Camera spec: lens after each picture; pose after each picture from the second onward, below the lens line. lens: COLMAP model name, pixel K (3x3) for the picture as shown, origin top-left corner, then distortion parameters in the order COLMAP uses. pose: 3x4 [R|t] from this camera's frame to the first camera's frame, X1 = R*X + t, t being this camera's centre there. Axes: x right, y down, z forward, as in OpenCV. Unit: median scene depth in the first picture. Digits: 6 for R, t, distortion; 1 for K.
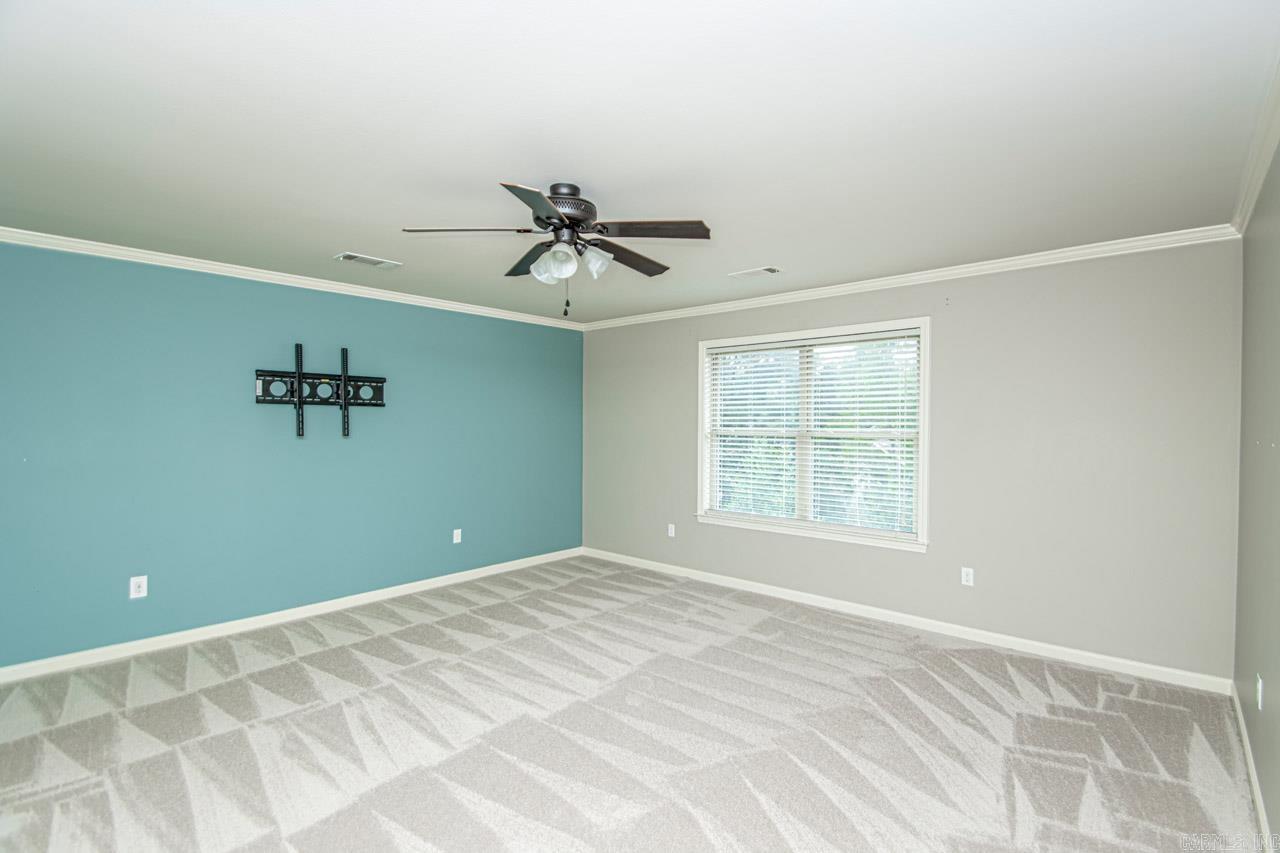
lens RADIAL K [[585.7, 0, 661.1], [0, 585.7, 414.8], [0, 0, 1]] dist [-0.000486, -0.013538]
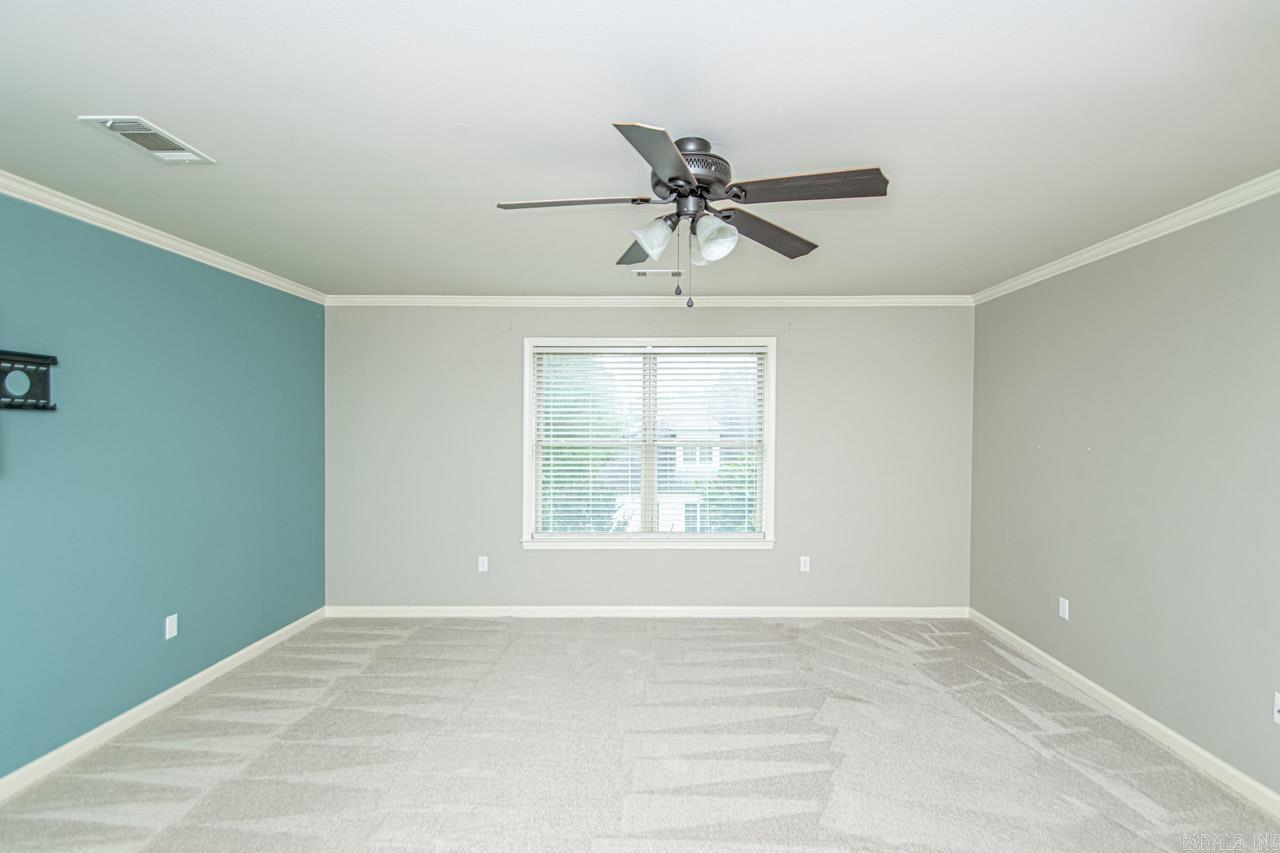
lens RADIAL K [[600.1, 0, 655.8], [0, 600.1, 426.1], [0, 0, 1]] dist [0.002531, -0.008740]
pose [[0.766289, -0.003101, 0.642488, -0.455675], [-0.002272, 0.999969, 0.007536, -0.006069], [-0.642492, -0.007234, 0.766258, 0.264973]]
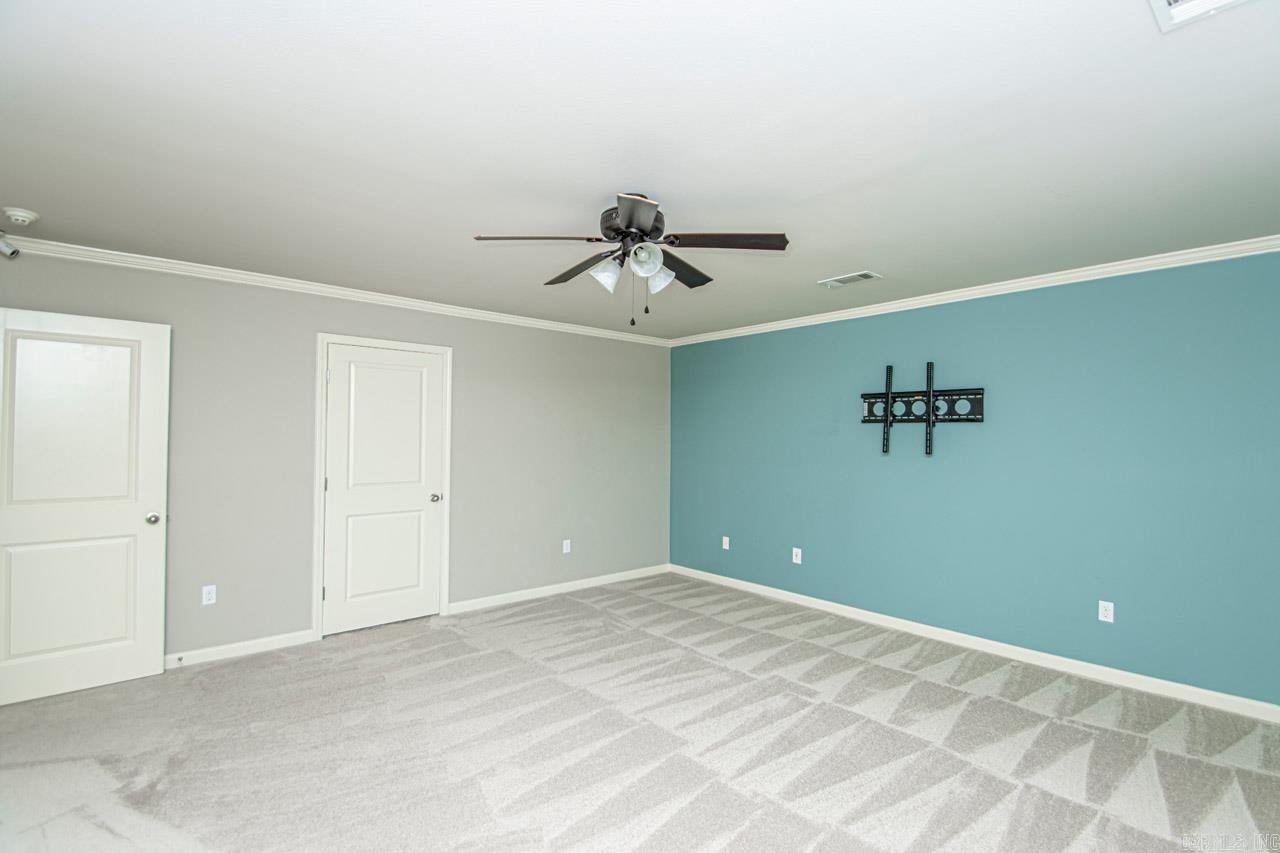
lens RADIAL K [[600.1, 0, 655.8], [0, 600.1, 426.1], [0, 0, 1]] dist [0.002531, -0.008740]
pose [[-0.146582, -0.024179, -0.988903, 0.516225], [0.001375, 0.999695, -0.024647, 0.014510], [0.989198, -0.004972, -0.146504, 0.748036]]
